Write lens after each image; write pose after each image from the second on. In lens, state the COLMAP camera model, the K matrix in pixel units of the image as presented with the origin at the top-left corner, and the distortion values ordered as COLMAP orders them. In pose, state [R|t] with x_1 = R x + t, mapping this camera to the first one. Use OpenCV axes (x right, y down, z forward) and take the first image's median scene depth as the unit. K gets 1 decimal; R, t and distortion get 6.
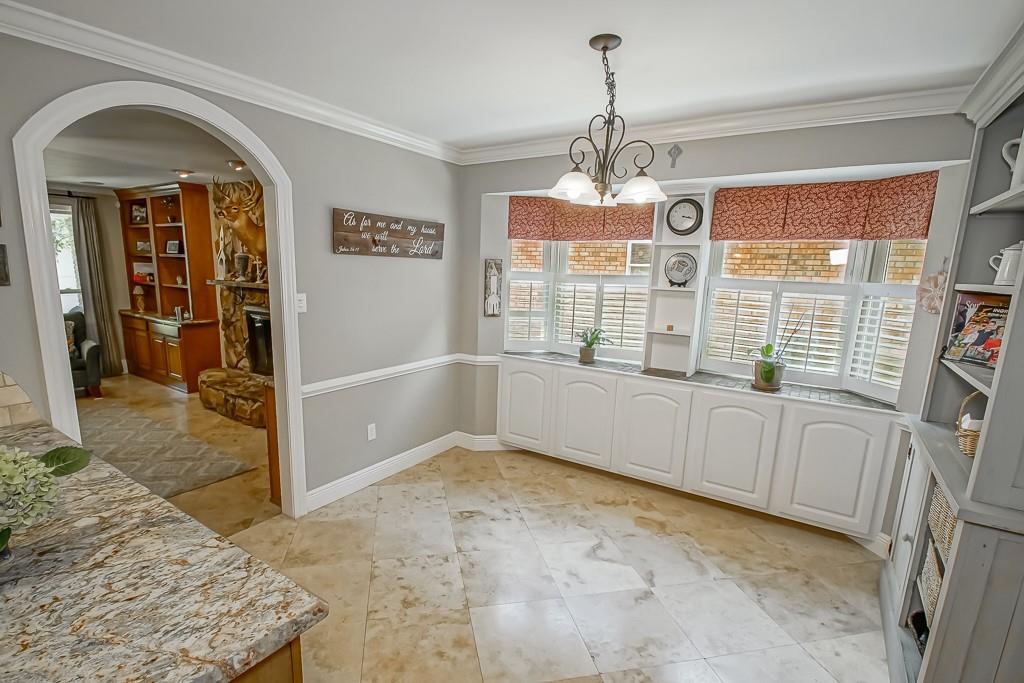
lens RADIAL K [[500.0, 0, 524.1], [0, 500.0, 366.0], [0, 0, 1]] dist [-0.016488, -0.004979]
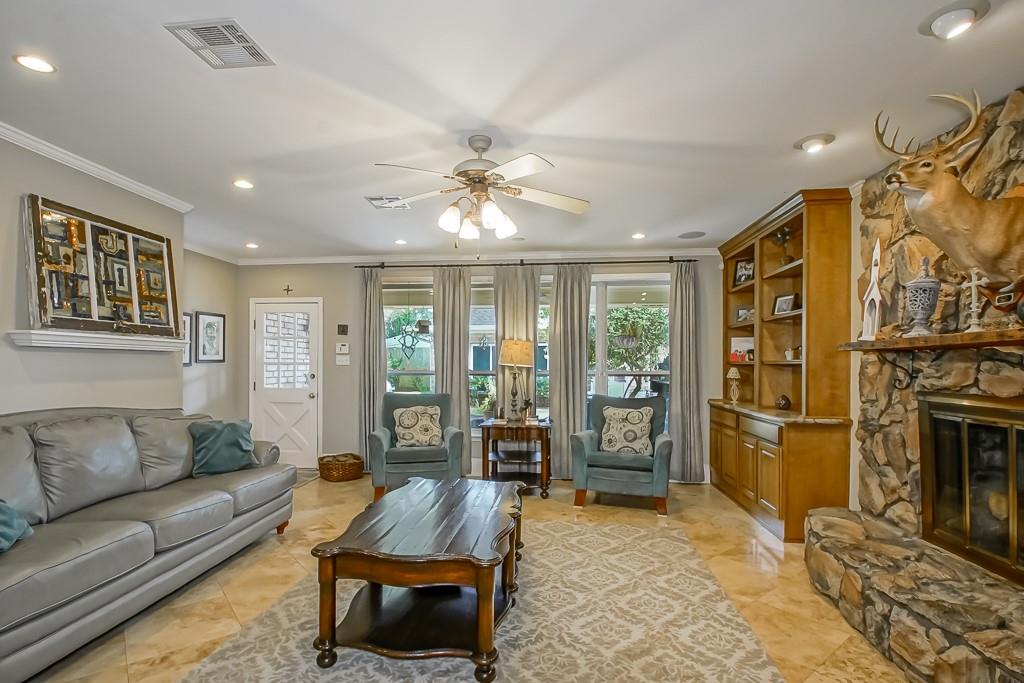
lens RADIAL K [[500.0, 0, 496.2], [0, 500.0, 362.2], [0, 0, 1]] dist [-0.016488, -0.004979]
pose [[0.425822, -0.036346, -0.904077, -0.295617], [-0.169640, 0.978267, -0.119230, -0.024317], [0.888762, 0.204138, 0.410402, 0.427775]]
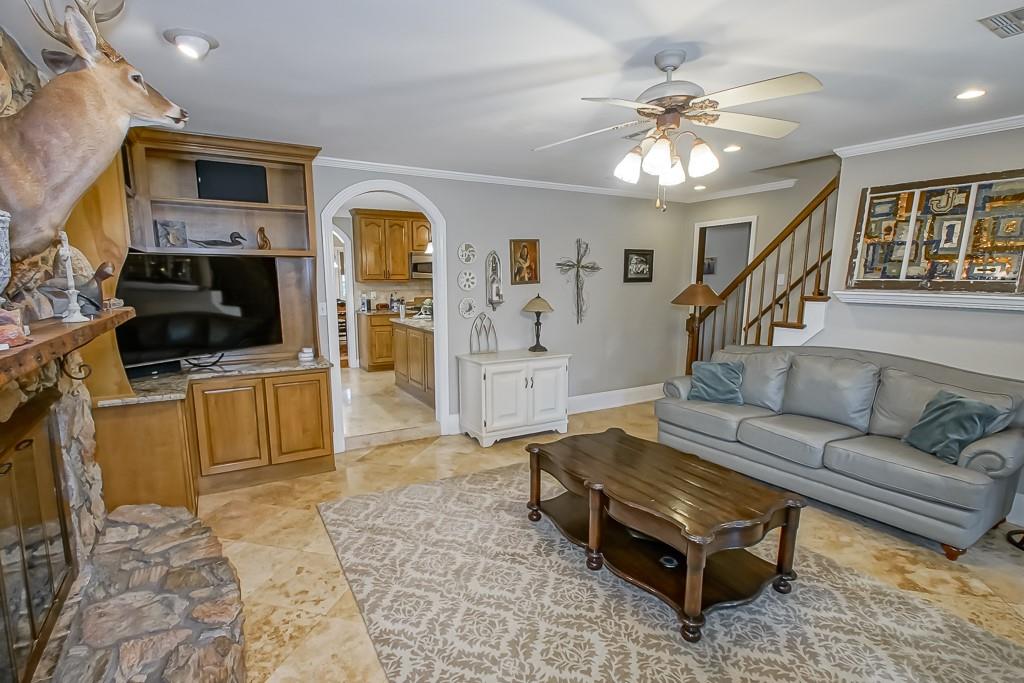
lens RADIAL K [[500.0, 0, 493.7], [0, 500.0, 363.3], [0, 0, 1]] dist [-0.016488, -0.004979]
pose [[-0.876412, -0.116049, 0.467369, -0.851509], [0.065315, 0.932915, 0.354124, -0.224009], [-0.477111, 0.340885, -0.810038, 1.061023]]
